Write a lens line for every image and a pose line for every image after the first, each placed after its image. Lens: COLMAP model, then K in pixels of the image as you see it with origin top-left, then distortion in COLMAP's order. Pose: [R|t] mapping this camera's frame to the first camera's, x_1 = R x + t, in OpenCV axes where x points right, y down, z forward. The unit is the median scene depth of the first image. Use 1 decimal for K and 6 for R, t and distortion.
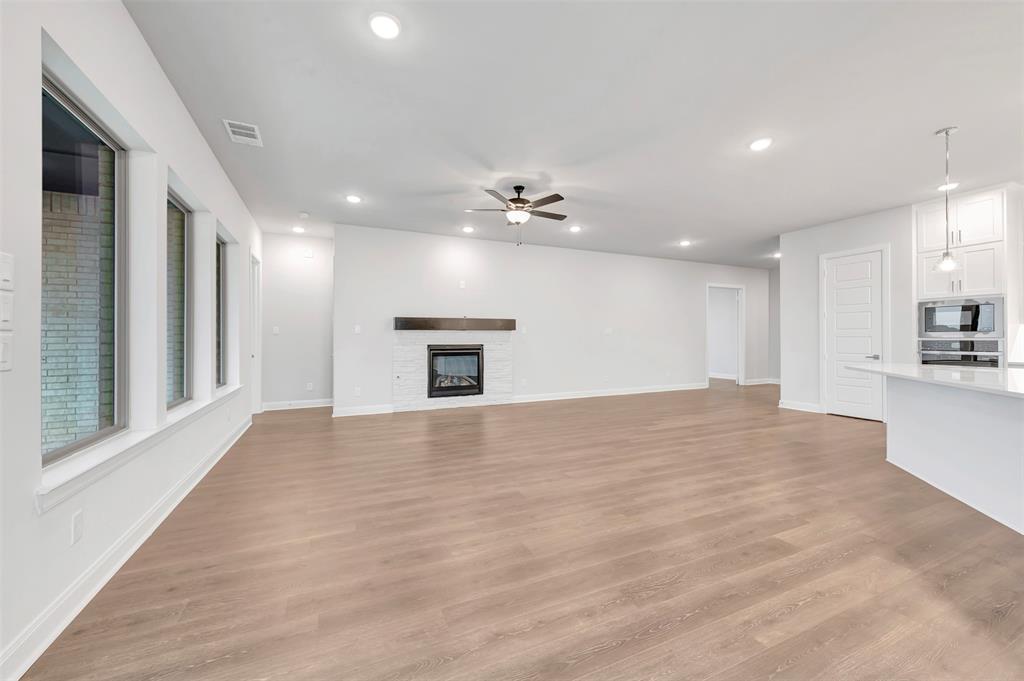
lens RADIAL K [[405.2, 0, 516.4], [0, 405.2, 337.7], [0, 0, 1]] dist [-0.000044, 0.000568]
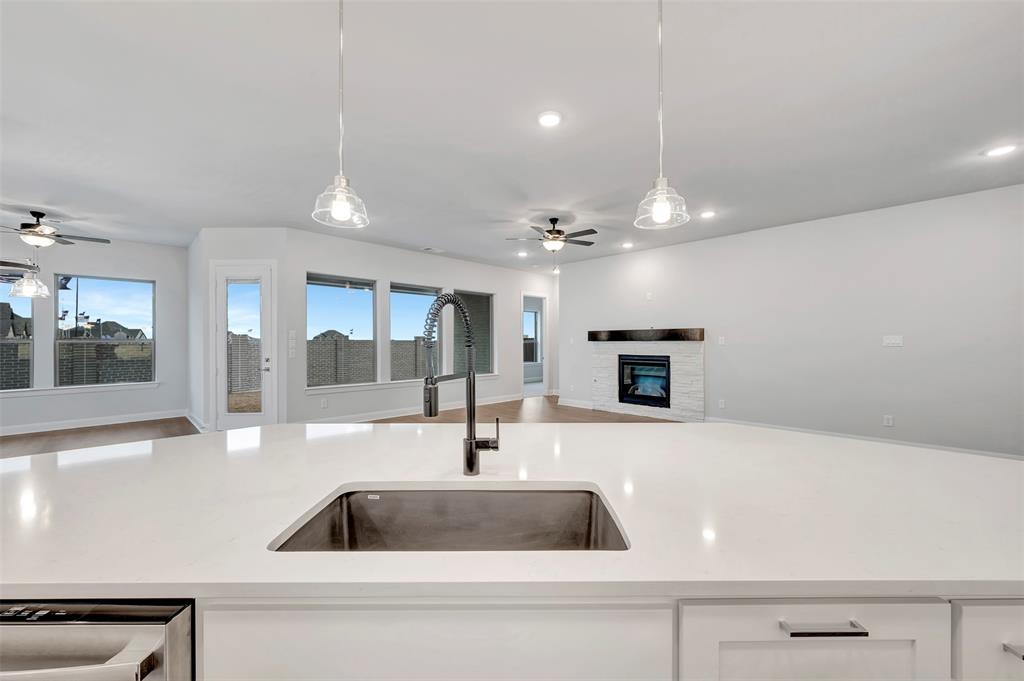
lens RADIAL K [[405.2, 0, 516.5], [0, 405.2, 336.5], [0, 0, 1]] dist [-0.000044, 0.000568]
pose [[0.342851, -0.010801, -0.939328, 0.869461], [0.001266, 0.999938, -0.011036, -0.023378], [0.939389, 0.002595, 0.342844, 0.426391]]
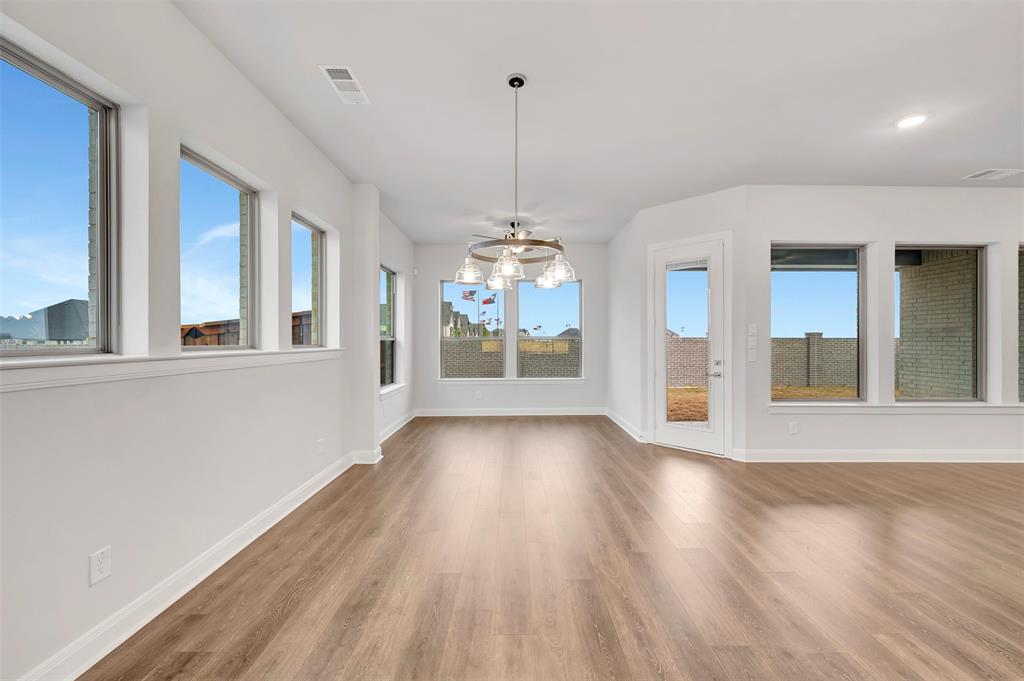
lens RADIAL K [[405.2, 0, 518.5], [0, 405.2, 341.3], [0, 0, 1]] dist [-0.000044, 0.000568]
pose [[-0.408218, 0.004796, -0.912872, 0.569094], [0.001120, 0.999988, 0.004753, -0.022128], [0.912884, 0.000918, -0.408218, 0.150777]]
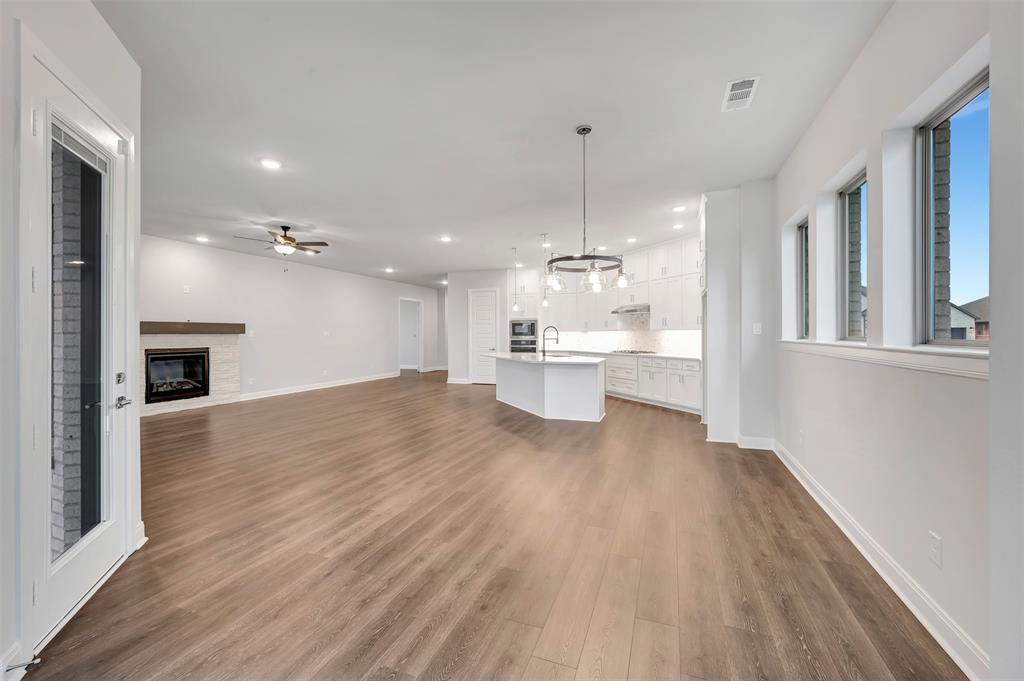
lens RADIAL K [[405.2, 0, 519.4], [0, 405.2, 334.1], [0, 0, 1]] dist [-0.000044, 0.000568]
pose [[0.710877, -0.001243, 0.703315, -0.313625], [0.002294, 0.999997, -0.000551, -0.019217], [-0.703312, 0.002005, 0.710878, -0.379620]]
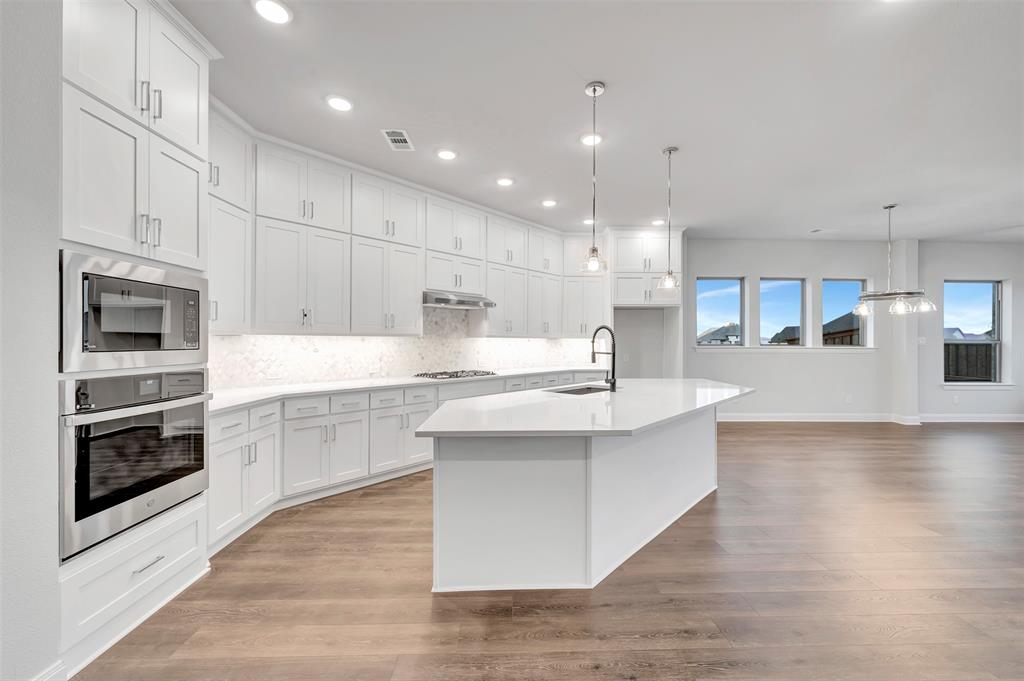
lens RADIAL K [[405.2, 0, 518.5], [0, 405.2, 341.4], [0, 0, 1]] dist [-0.000044, 0.000568]
pose [[-0.920276, 0.001084, 0.391268, 0.546722], [-0.000263, 0.999994, -0.003389, -0.019917], [-0.391270, -0.003222, -0.920270, 1.070549]]
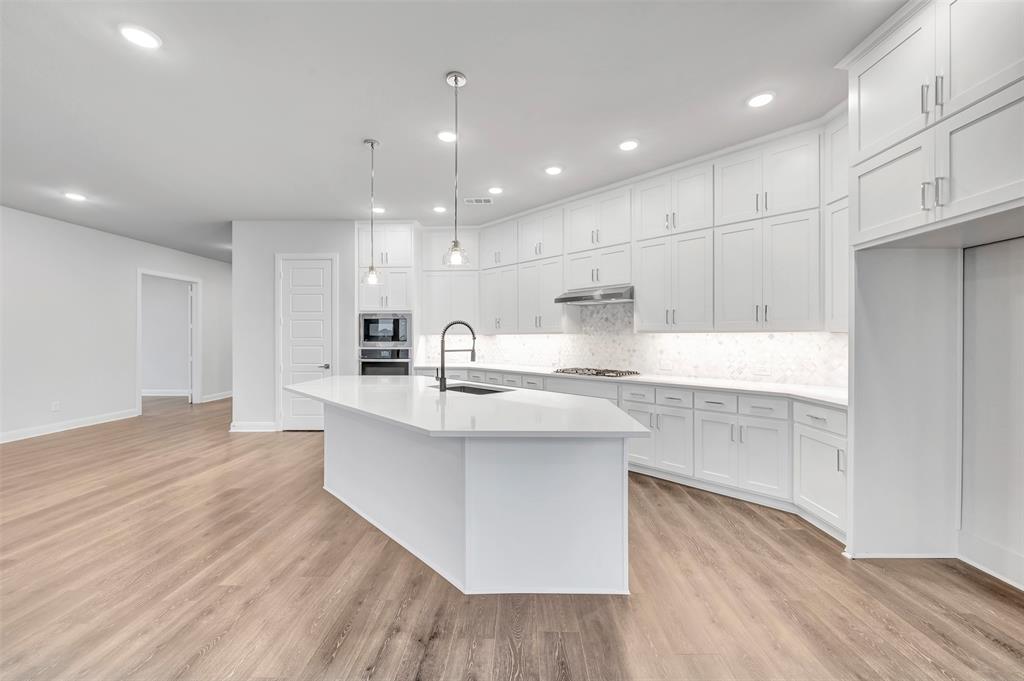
lens RADIAL K [[405.2, 0, 516.0], [0, 405.2, 337.3], [0, 0, 1]] dist [-0.000044, 0.000568]
pose [[0.434601, 0.003388, 0.900616, 0.197453], [-0.002464, 0.999994, -0.002573, -0.021750], [-0.900619, -0.001101, 0.434607, 0.154327]]
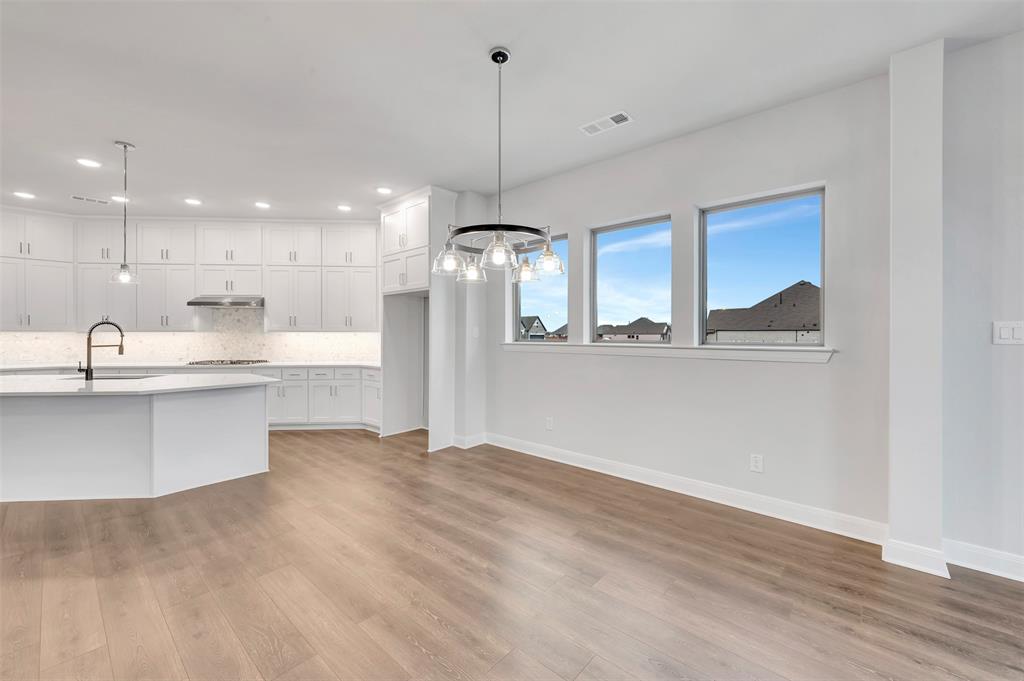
lens RADIAL K [[405.2, 0, 515.7], [0, 405.2, 334.2], [0, 0, 1]] dist [-0.000044, 0.000568]
pose [[-0.406025, 0.003524, 0.913855, -0.230419], [-0.000905, 0.999991, -0.004258, -0.022024], [-0.913862, -0.002556, -0.406018, 0.117966]]
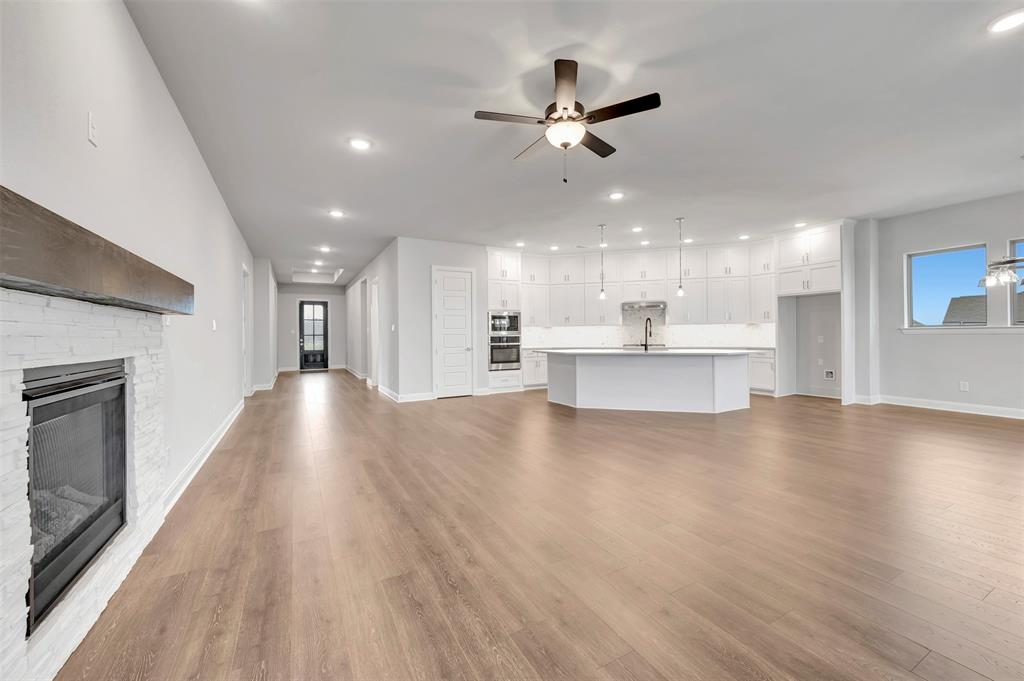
lens RADIAL K [[405.2, 0, 520.0], [0, 405.2, 334.1], [0, 0, 1]] dist [-0.000044, 0.000568]
pose [[-0.073068, 0.004258, 0.997318, -0.499351], [0.008282, 0.999959, -0.003663, 0.003352], [-0.997293, 0.007992, -0.073100, 0.934578]]
